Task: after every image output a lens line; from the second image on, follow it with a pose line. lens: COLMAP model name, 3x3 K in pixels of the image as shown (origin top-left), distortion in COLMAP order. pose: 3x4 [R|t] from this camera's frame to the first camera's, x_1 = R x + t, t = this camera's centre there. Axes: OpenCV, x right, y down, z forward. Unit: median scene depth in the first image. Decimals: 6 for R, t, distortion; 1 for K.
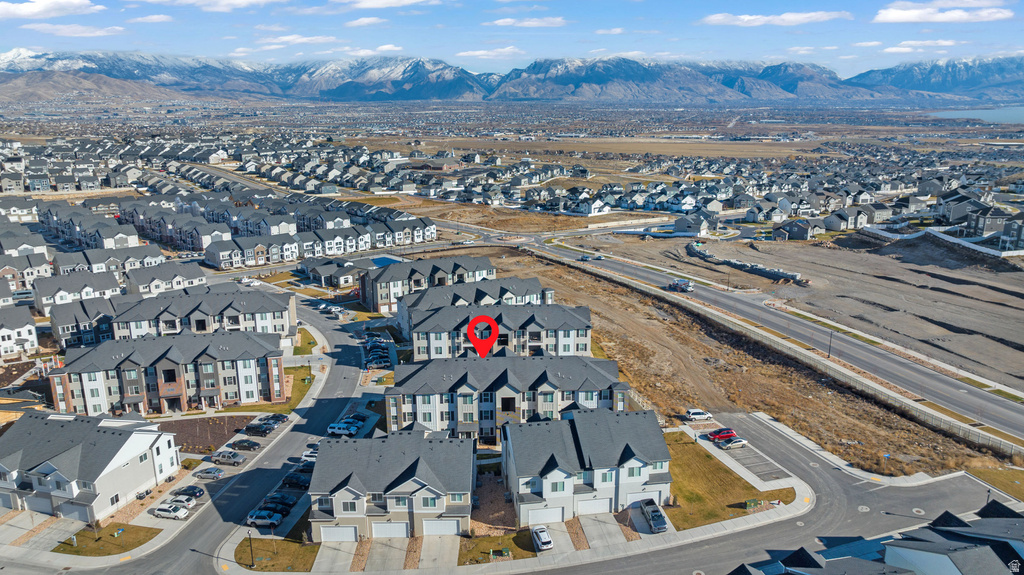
lens RADIAL K [[722.0, 0, 513.4], [0, 722.0, 282.3], [0, 0, 1]] dist [-0.037512, 0.039044]
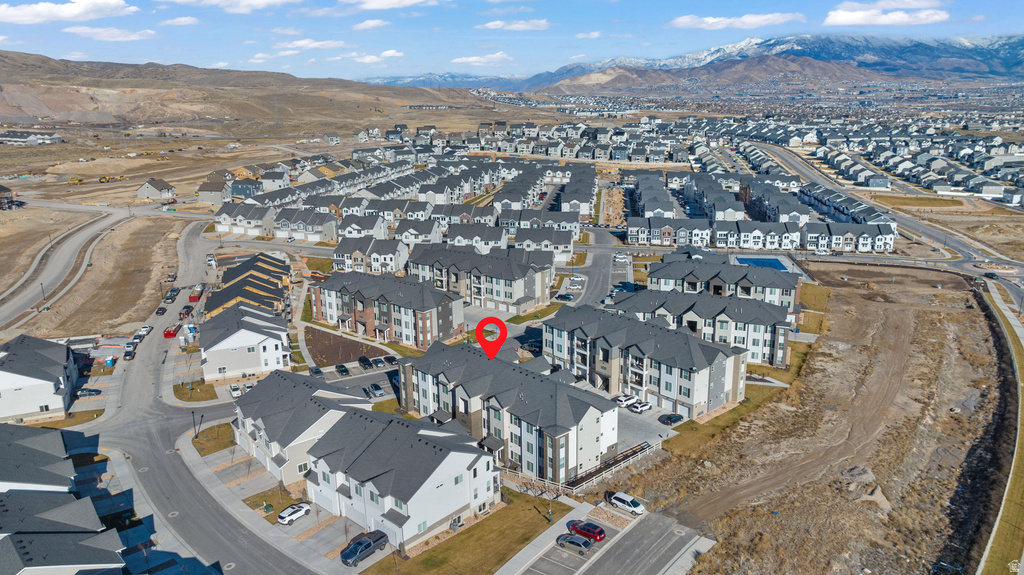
lens RADIAL K [[722.0, 0, 513.4], [0, 722.0, 282.3], [0, 0, 1]] dist [-0.037512, 0.039044]
pose [[0.631100, 0.196866, -0.750304, 0.119829], [-0.178083, 0.978195, 0.106870, -0.017769], [0.754983, 0.066171, 0.652397, 0.067289]]
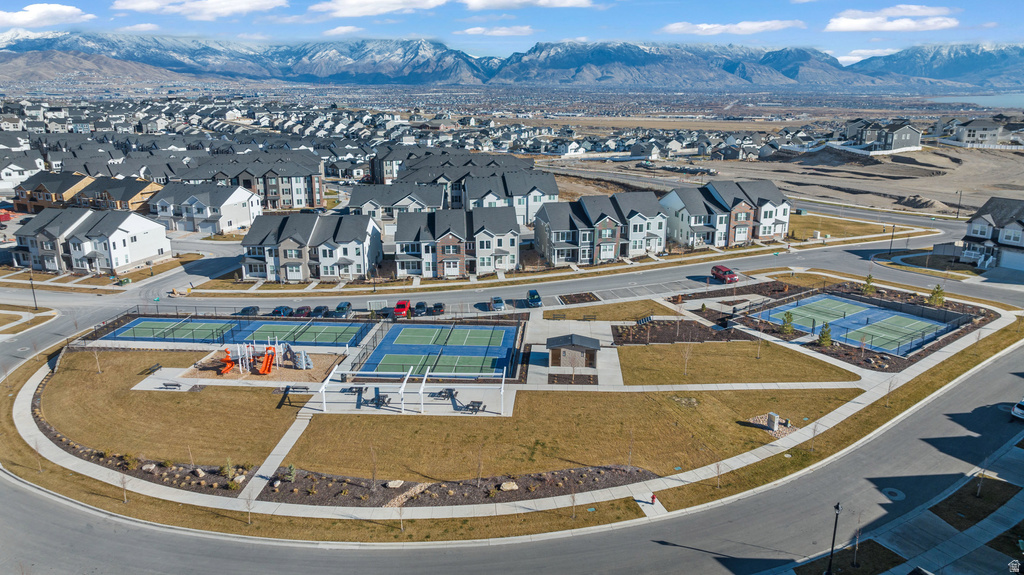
lens RADIAL K [[722.0, 0, 513.4], [0, 722.0, 282.3], [0, 0, 1]] dist [-0.037512, 0.039044]
pose [[0.999981, 0.006166, 0.000571, 0.014567], [-0.006176, 0.999783, 0.019882, 0.056062], [-0.000448, -0.019885, 0.999802, -0.094788]]
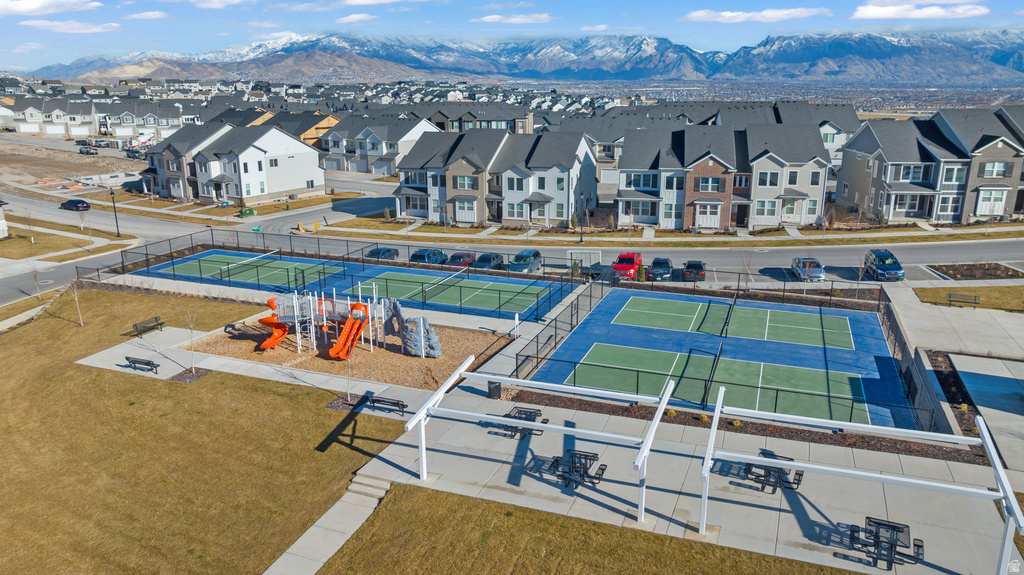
lens RADIAL K [[722.0, 0, 513.4], [0, 722.0, 282.3], [0, 0, 1]] dist [-0.037512, 0.039044]
pose [[0.957043, 0.079564, -0.278817, 0.003144], [-0.072331, 0.996725, 0.036150, 0.063937], [0.280781, -0.014430, 0.959663, -0.033461]]
